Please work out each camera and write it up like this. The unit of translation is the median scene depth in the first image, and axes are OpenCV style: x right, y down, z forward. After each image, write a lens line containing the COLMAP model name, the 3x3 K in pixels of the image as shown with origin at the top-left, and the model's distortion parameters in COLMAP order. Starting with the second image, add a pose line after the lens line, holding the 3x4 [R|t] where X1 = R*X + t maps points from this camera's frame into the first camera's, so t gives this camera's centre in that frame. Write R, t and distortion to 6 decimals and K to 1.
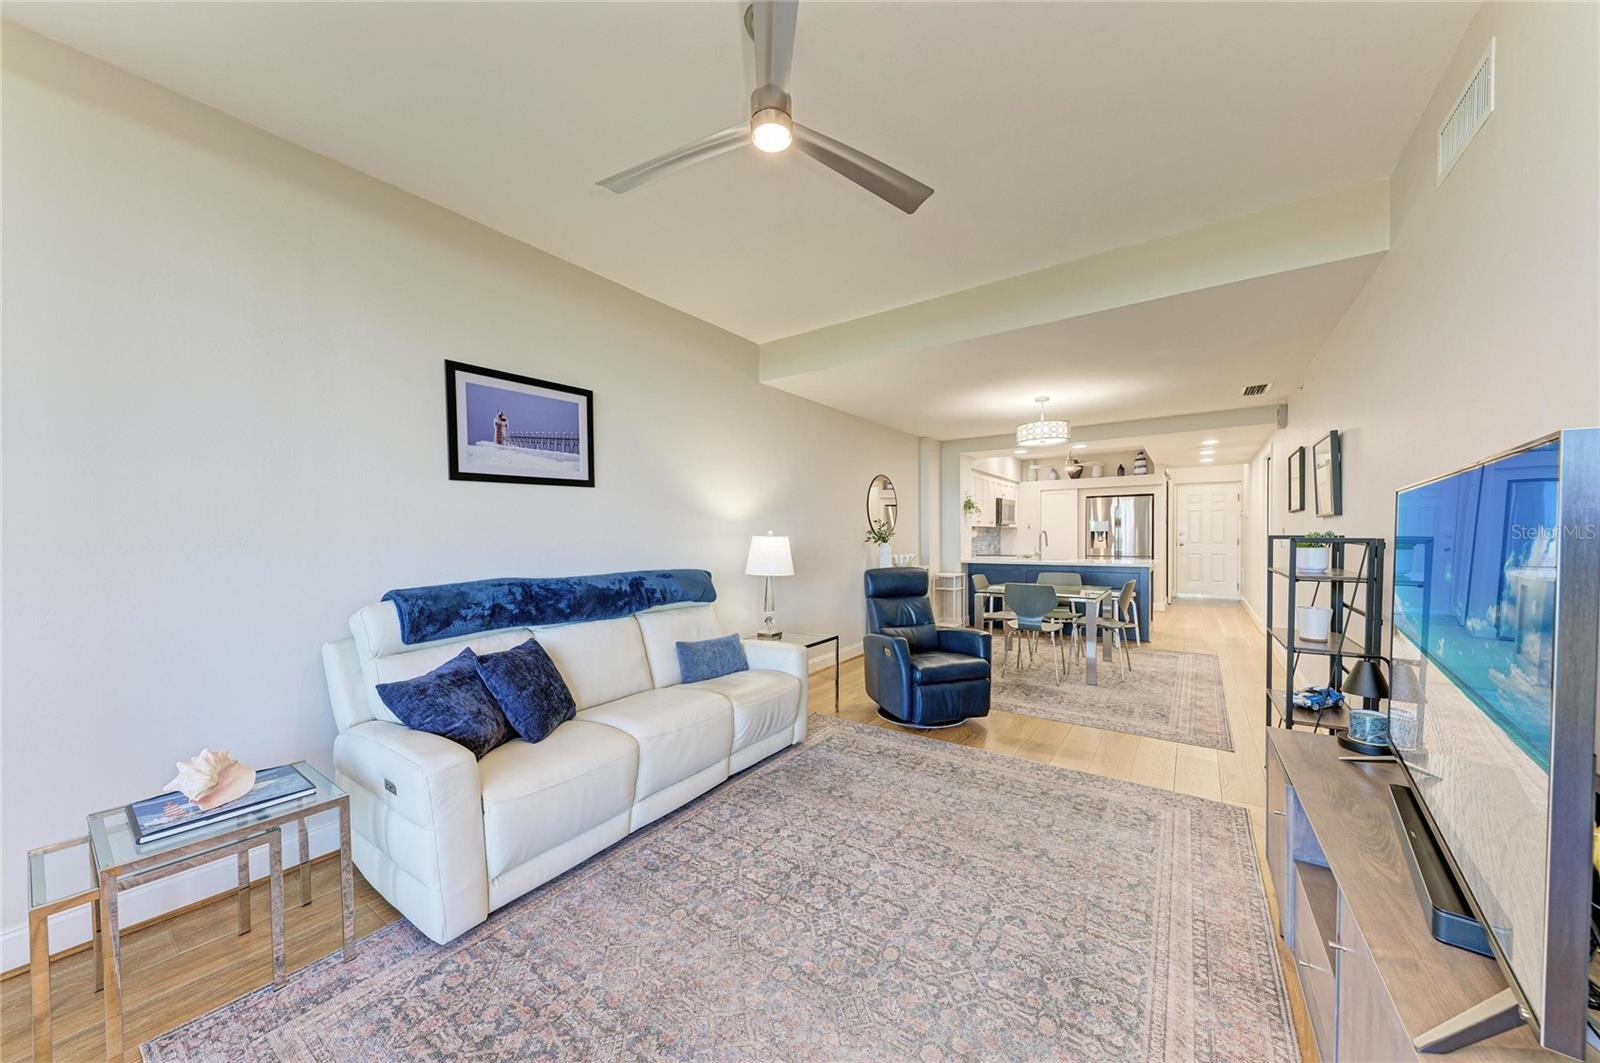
lens RADIAL K [[537.7, 0, 790.9], [0, 537.7, 541.2], [0, 0, 1]] dist [-0.013006, -0.000149]
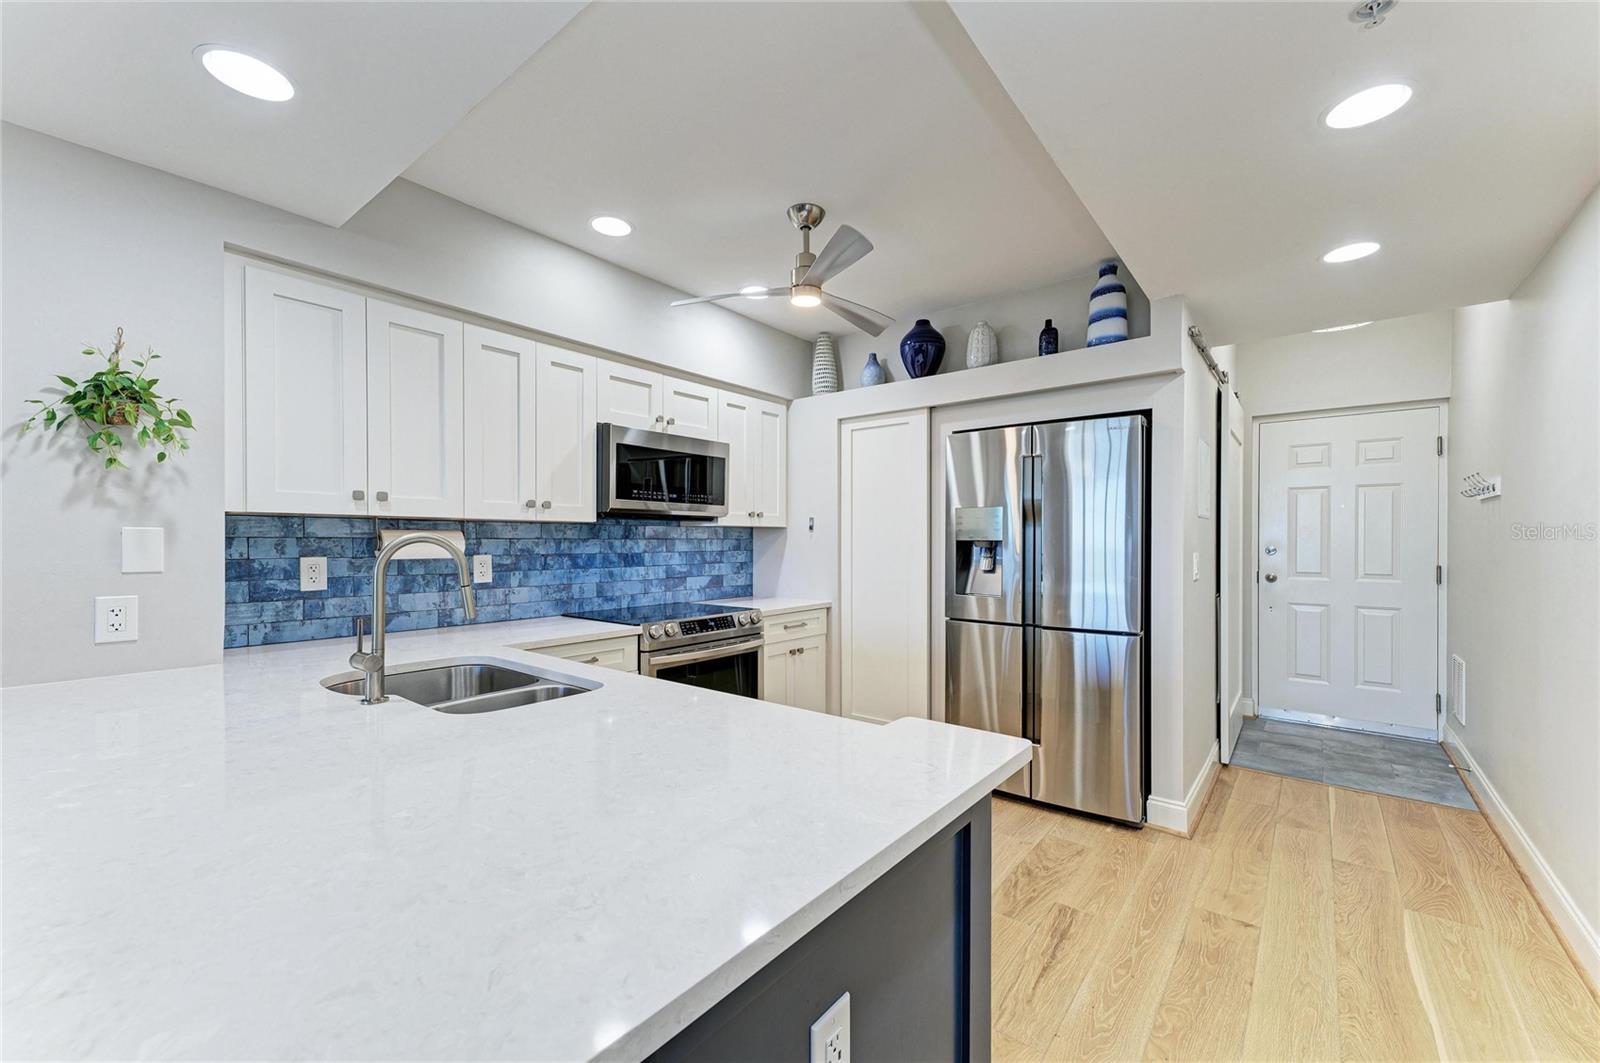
lens RADIAL K [[630.2, 0, 803.0], [0, 630.2, 539.3], [0, 0, 1]] dist [0.010587, -0.001362]
pose [[0.999447, 0.010560, -0.031540, 0.494251], [-0.011042, 0.999824, -0.015143, -0.012323], [0.031375, 0.015483, 0.999388, 0.646799]]
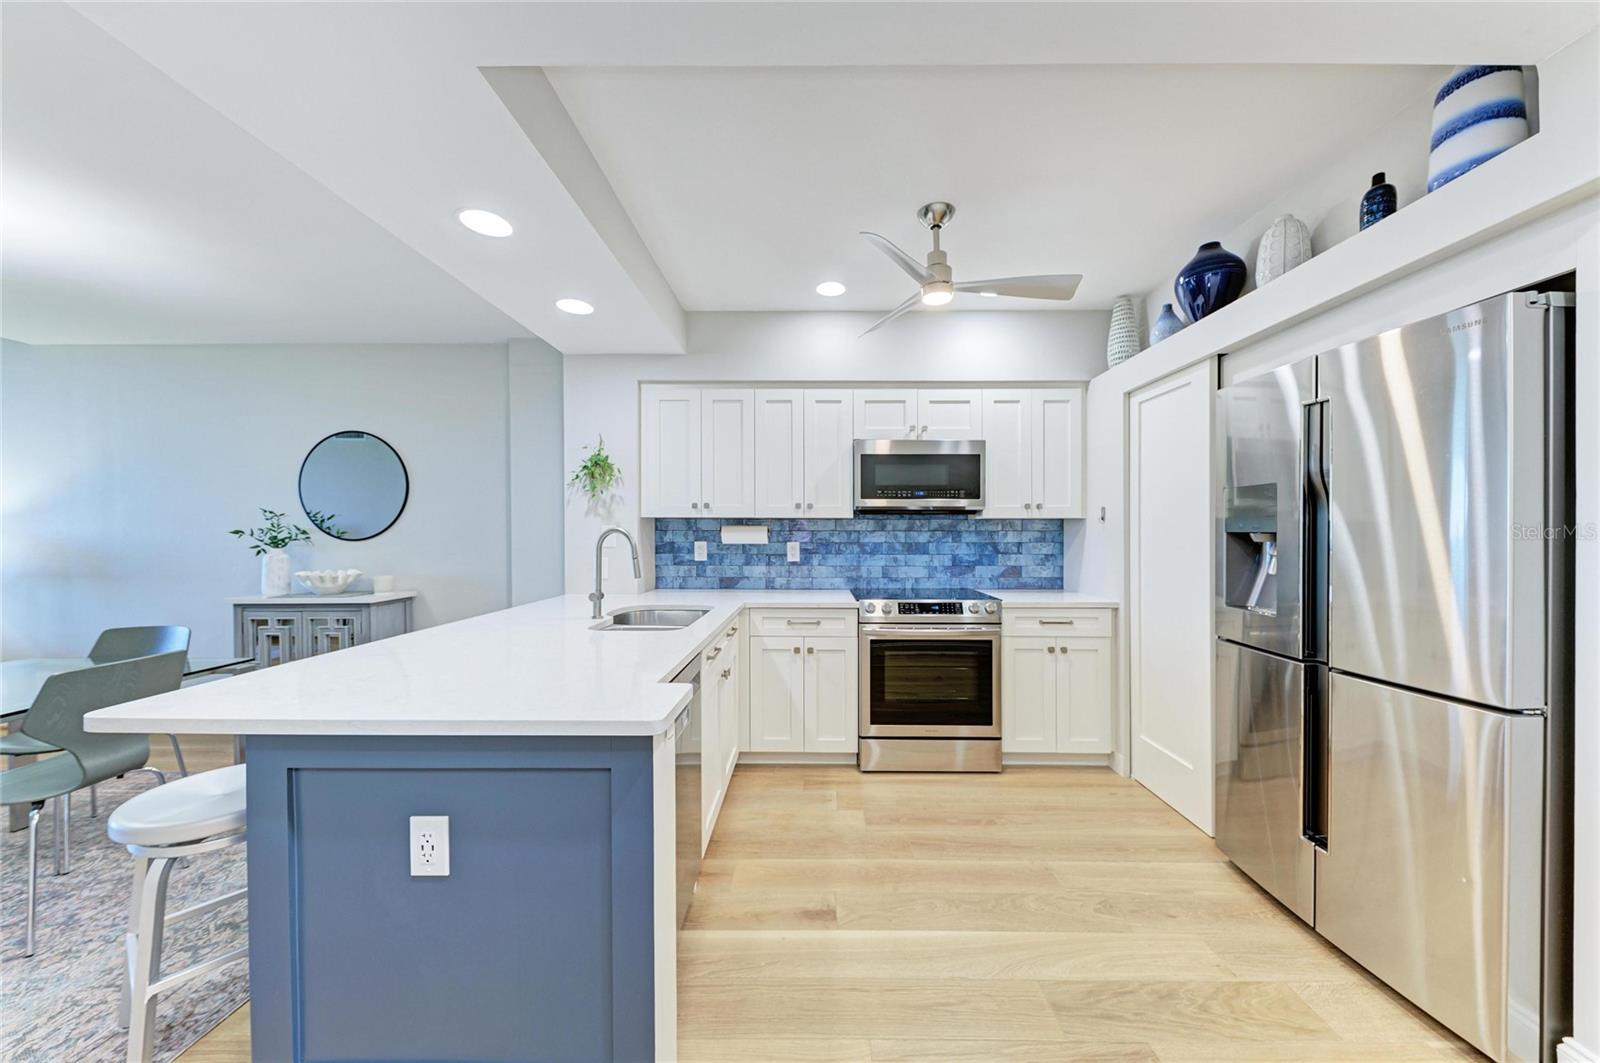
lens RADIAL K [[537.7, 0, 801.3], [0, 537.7, 535.3], [0, 0, 1]] dist [-0.013006, -0.000149]
pose [[0.584877, 0.016048, -0.810963, 0.653889], [-0.018202, 0.999812, 0.006658, -0.015331], [0.810918, 0.010867, 0.585059, 0.738887]]
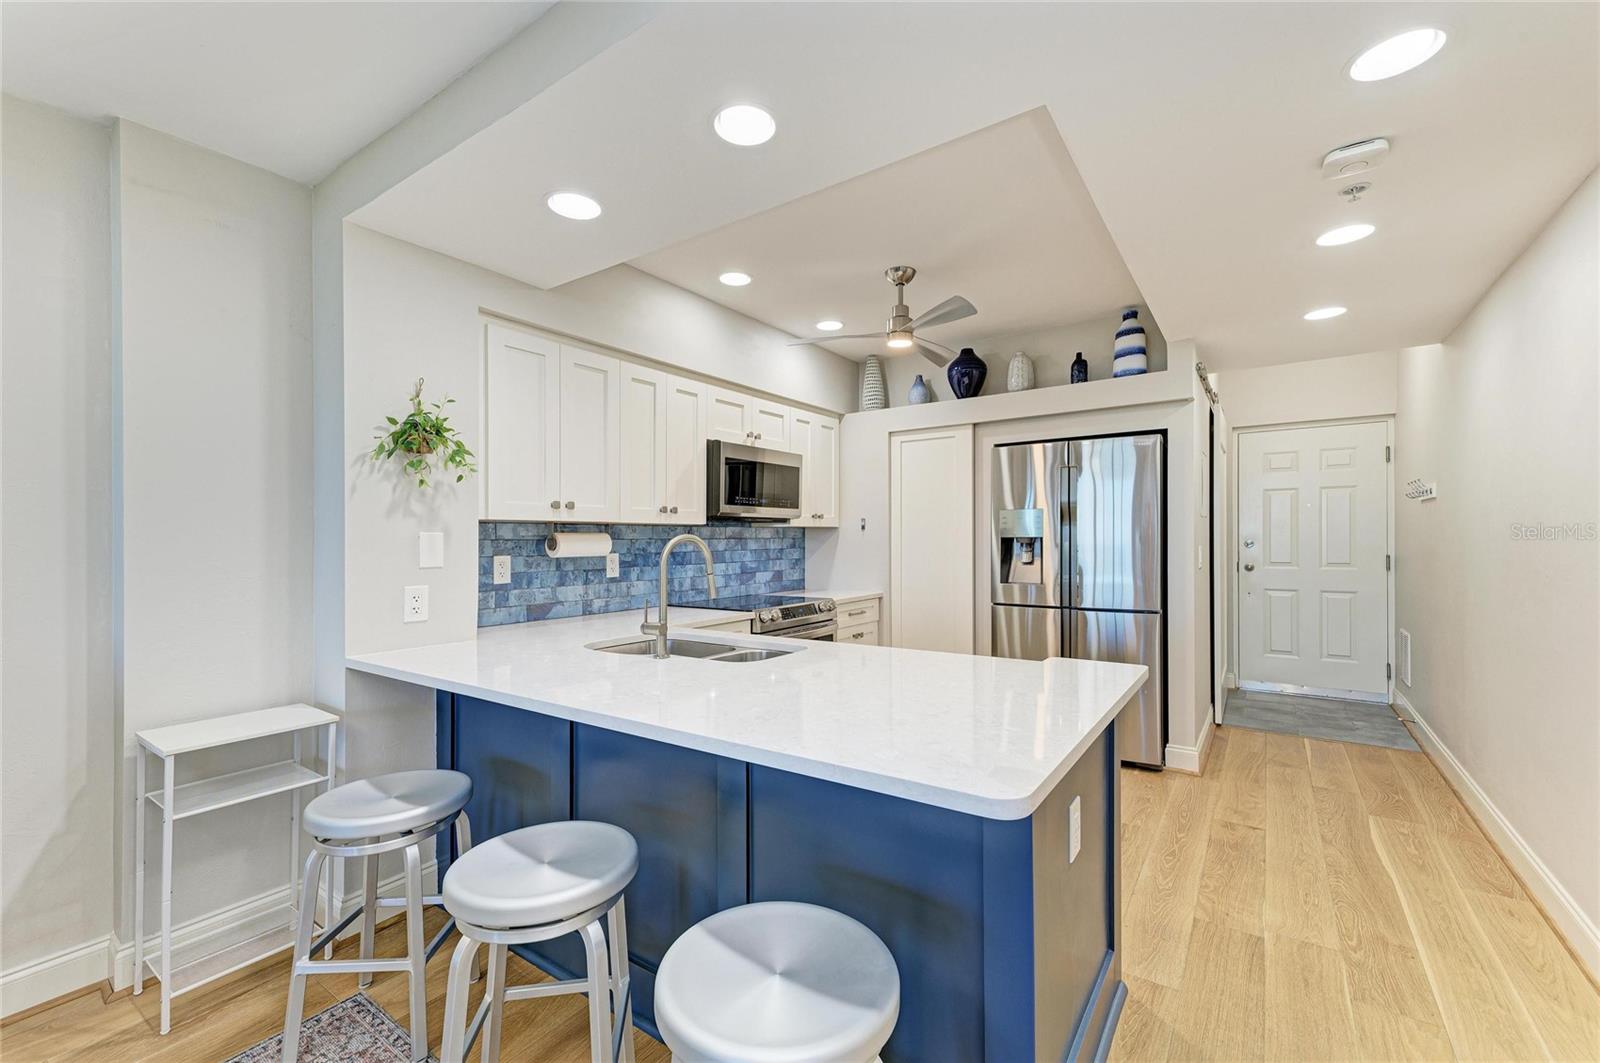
lens RADIAL K [[651.9, 0, 797.6], [0, 651.9, 537.0], [0, 0, 1]] dist [0.012373, 0.001547]
pose [[0.999620, 0.001520, 0.027509, 0.417297], [-0.001059, 0.999859, -0.016758, -0.010718], [-0.027530, 0.016723, 0.999481, 0.569425]]
